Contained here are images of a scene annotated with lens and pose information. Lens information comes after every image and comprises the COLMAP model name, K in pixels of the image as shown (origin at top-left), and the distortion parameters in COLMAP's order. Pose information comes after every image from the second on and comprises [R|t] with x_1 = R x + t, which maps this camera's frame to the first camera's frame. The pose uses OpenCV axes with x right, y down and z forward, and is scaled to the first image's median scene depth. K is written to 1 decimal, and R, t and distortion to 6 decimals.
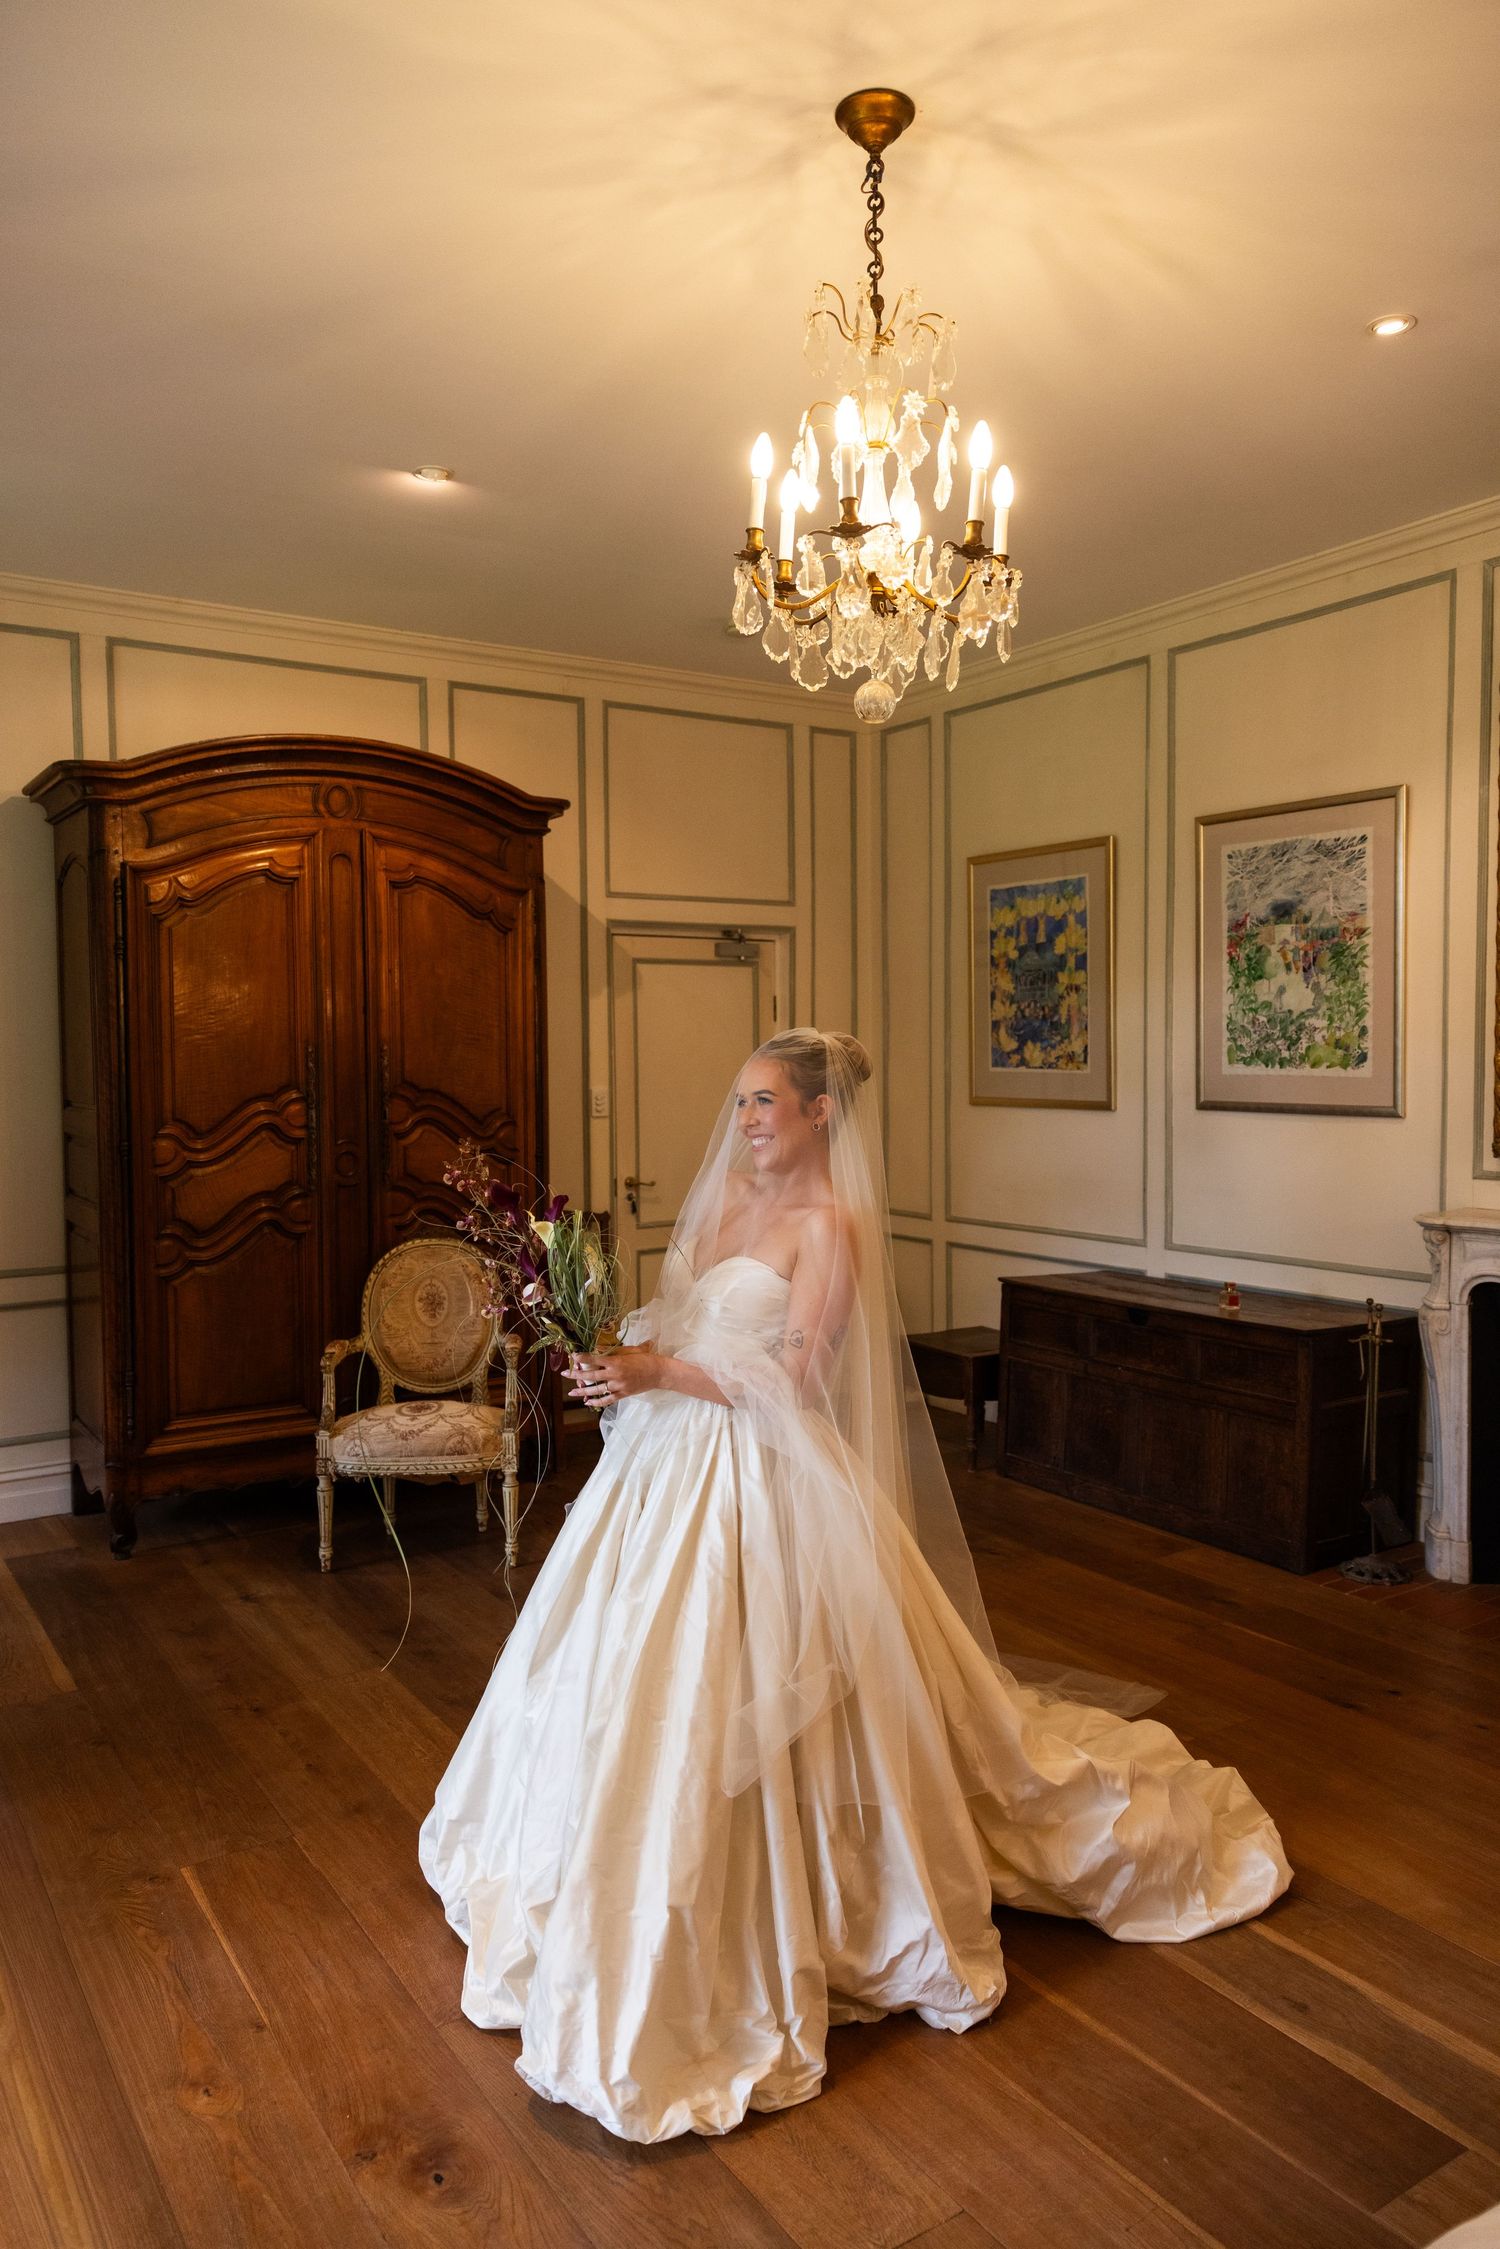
lens RADIAL K [[1571.1, 0, 752.5], [0, 1571.1, 1135.4], [0, 0, 1]] dist [0.012159, 0.004249]
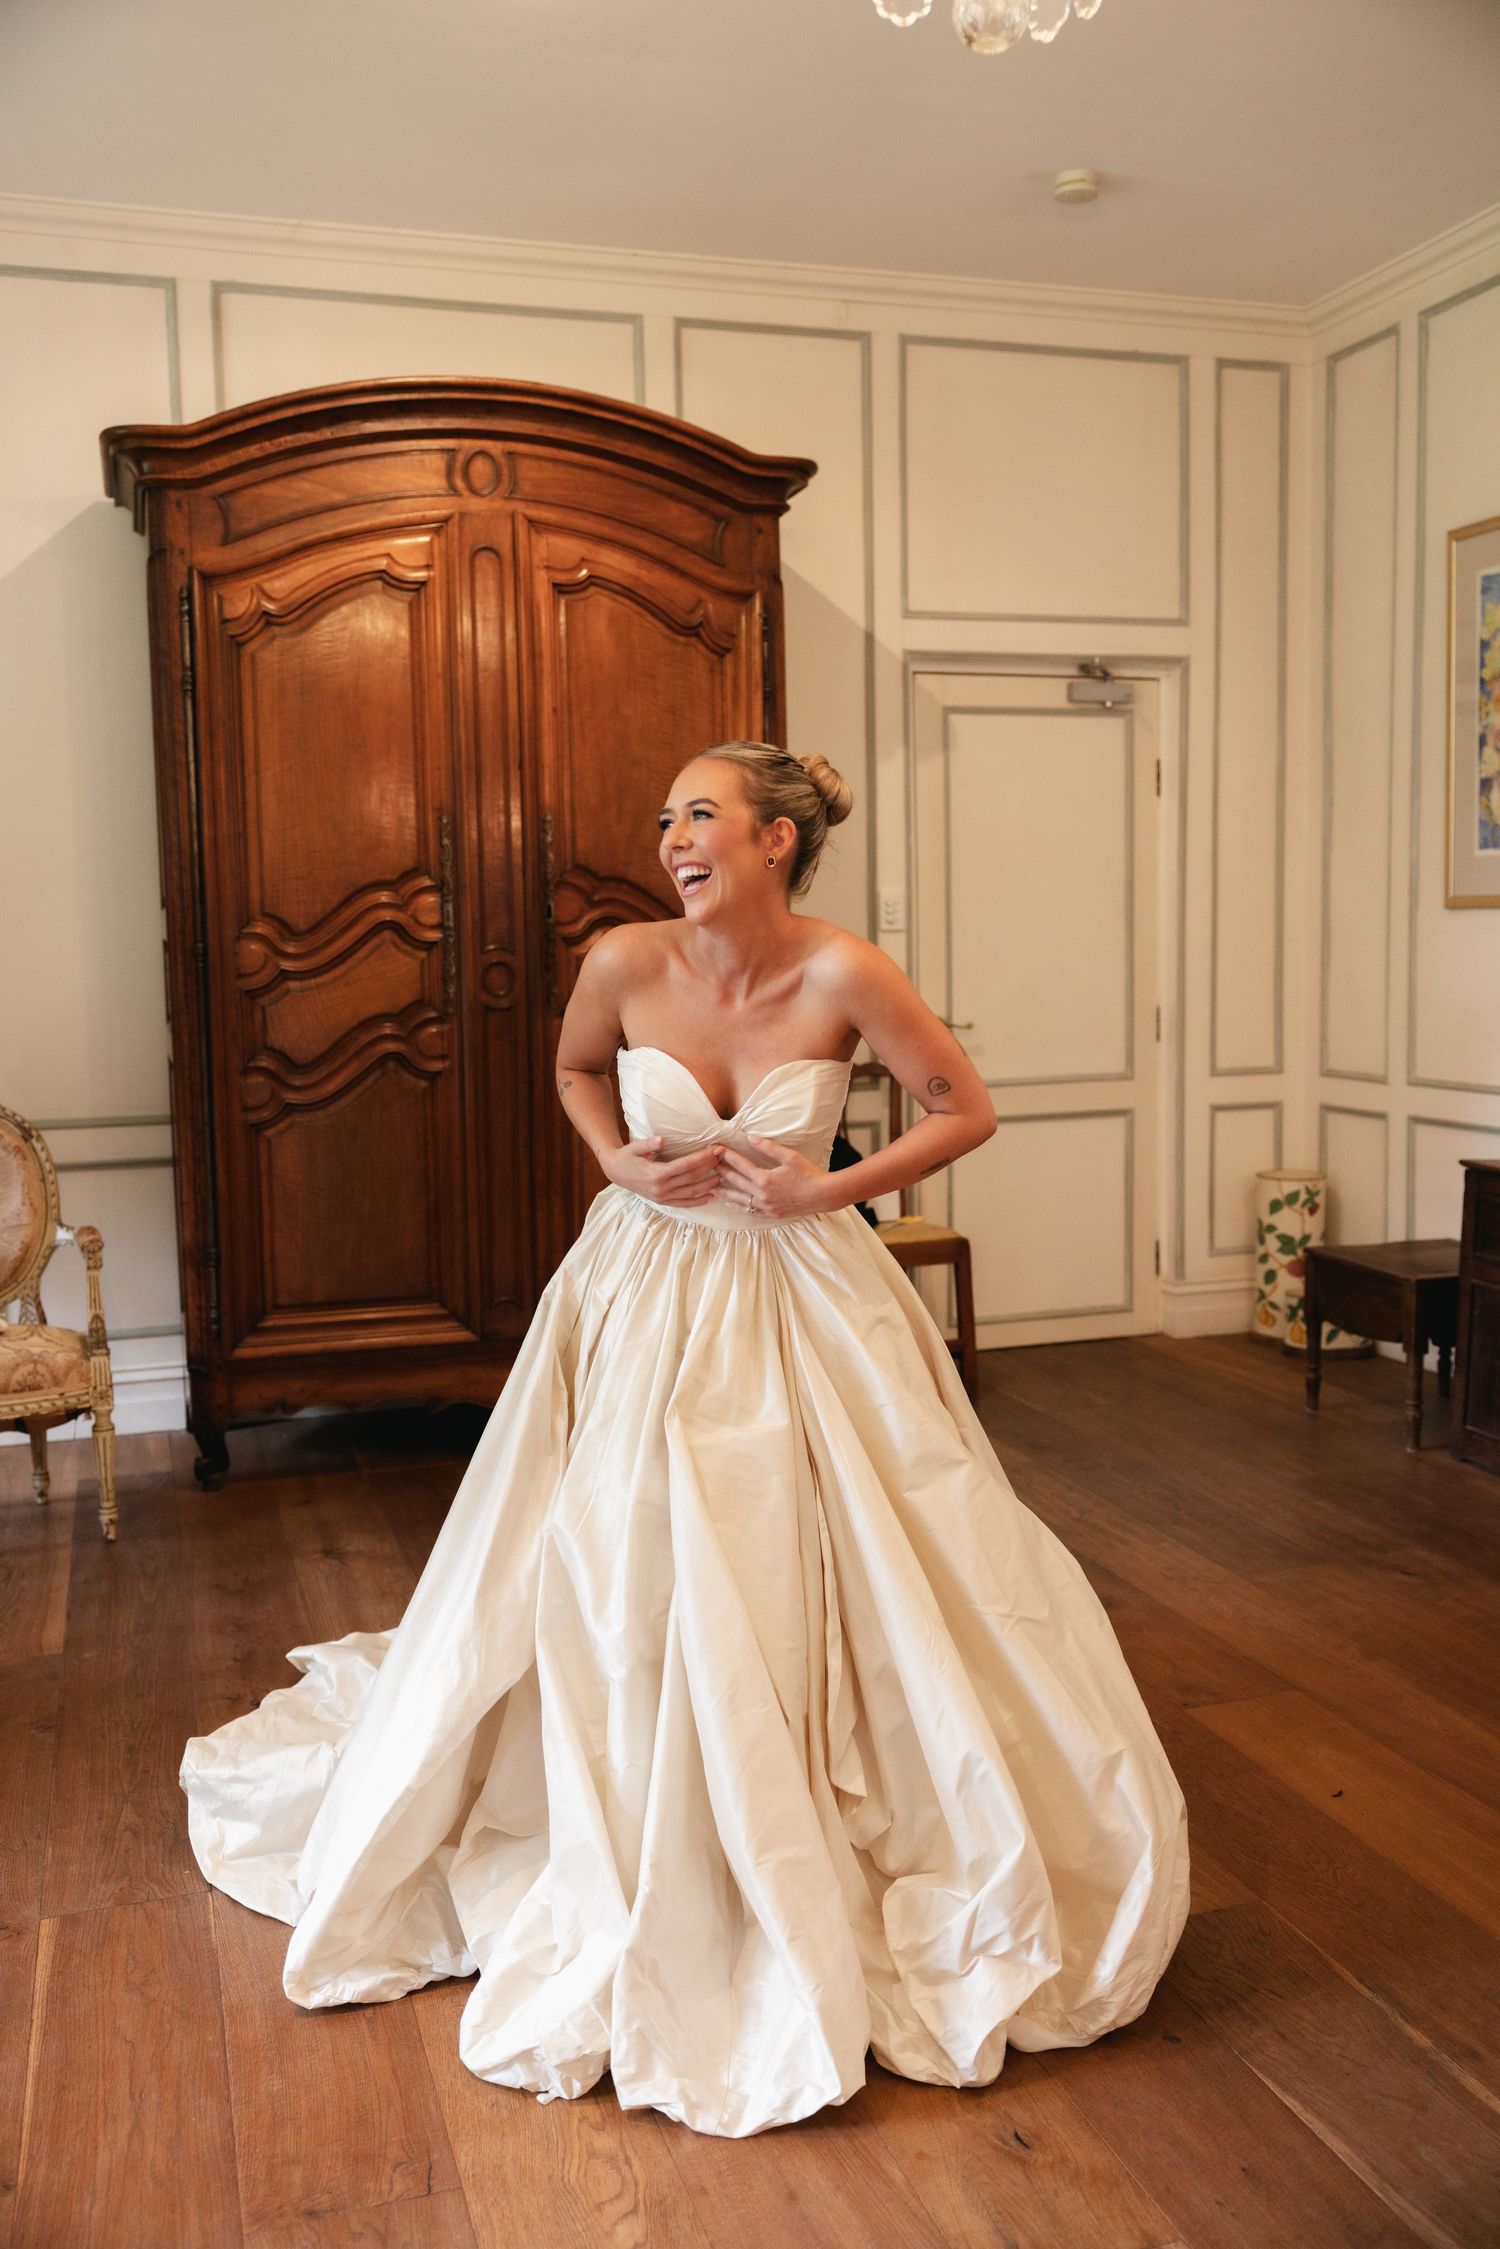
lens RADIAL K [[1935.1, 0, 747.8], [0, 1935.1, 1131.9], [0, 0, 1]] dist [0.000396, 0.003556]
pose [[0.963530, 0.017753, -0.267009, 0.092540], [-0.003318, 0.998513, 0.054416, 0.038844], [0.267578, -0.051546, 0.962156, 0.157887]]
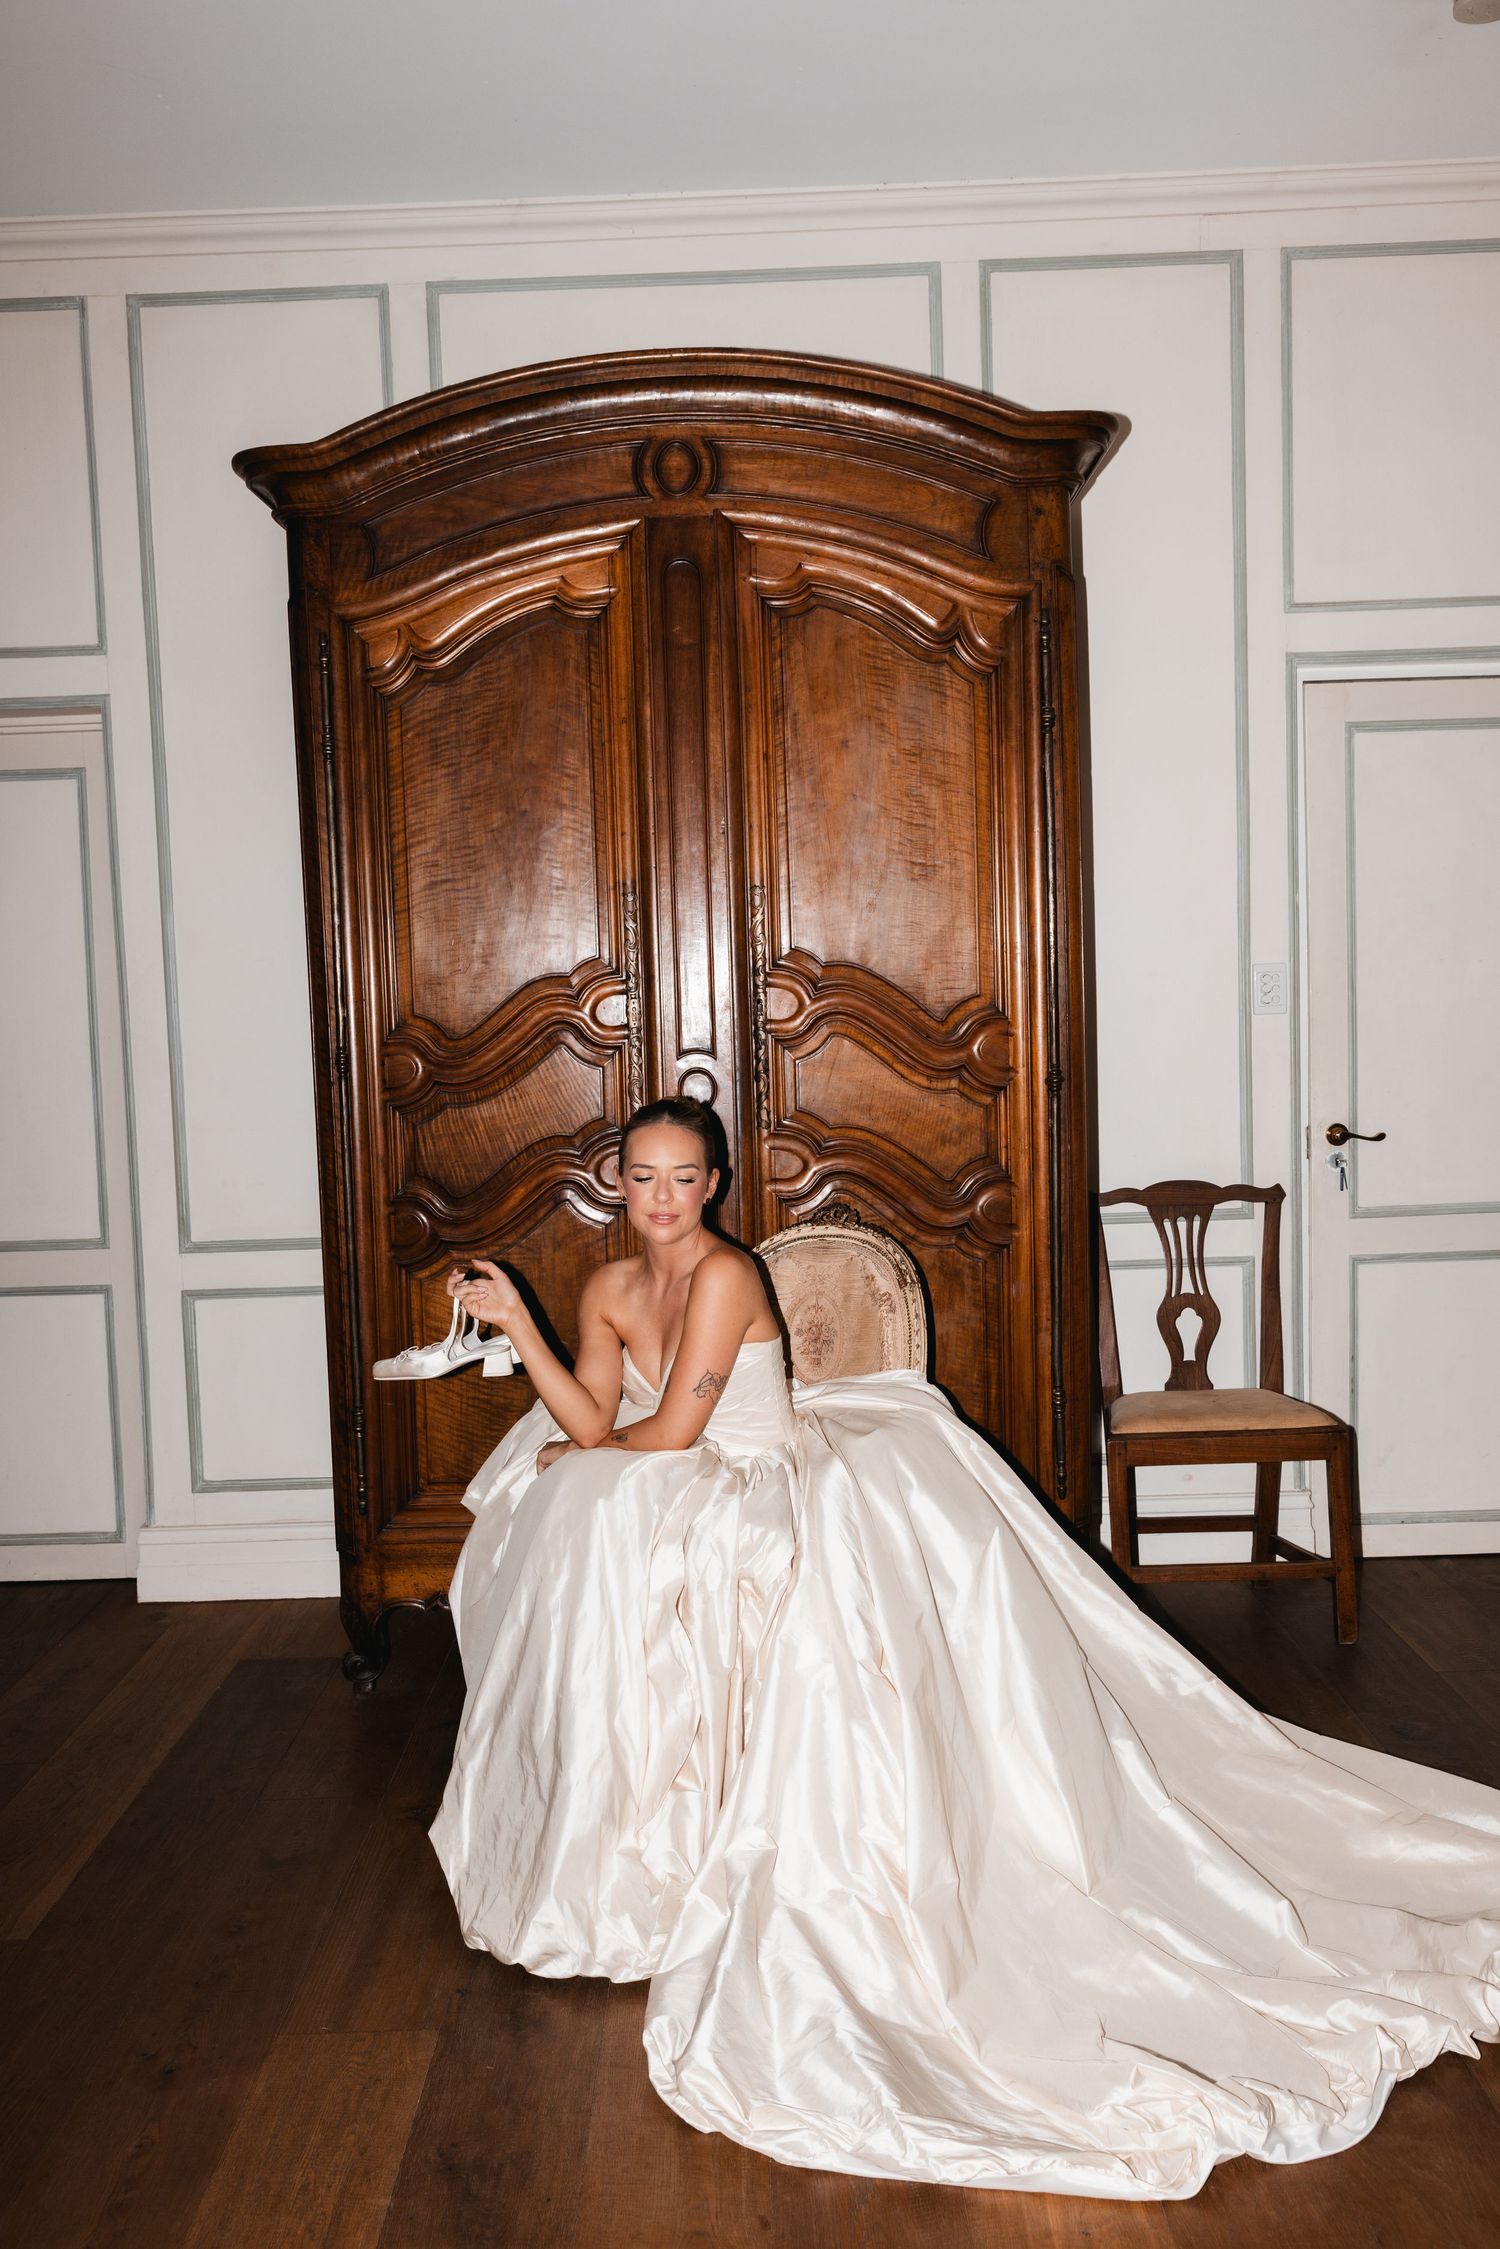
lens RADIAL K [[1935.1, 0, 730.5], [0, 1935.1, 1141.2], [0, 0, 1]] dist [0.000396, 0.003556]
pose [[0.830992, 0.025885, -0.555682, 0.152647], [-0.003541, 0.999143, 0.041247, 0.006842], [0.556273, -0.032309, 0.830371, 0.392409]]
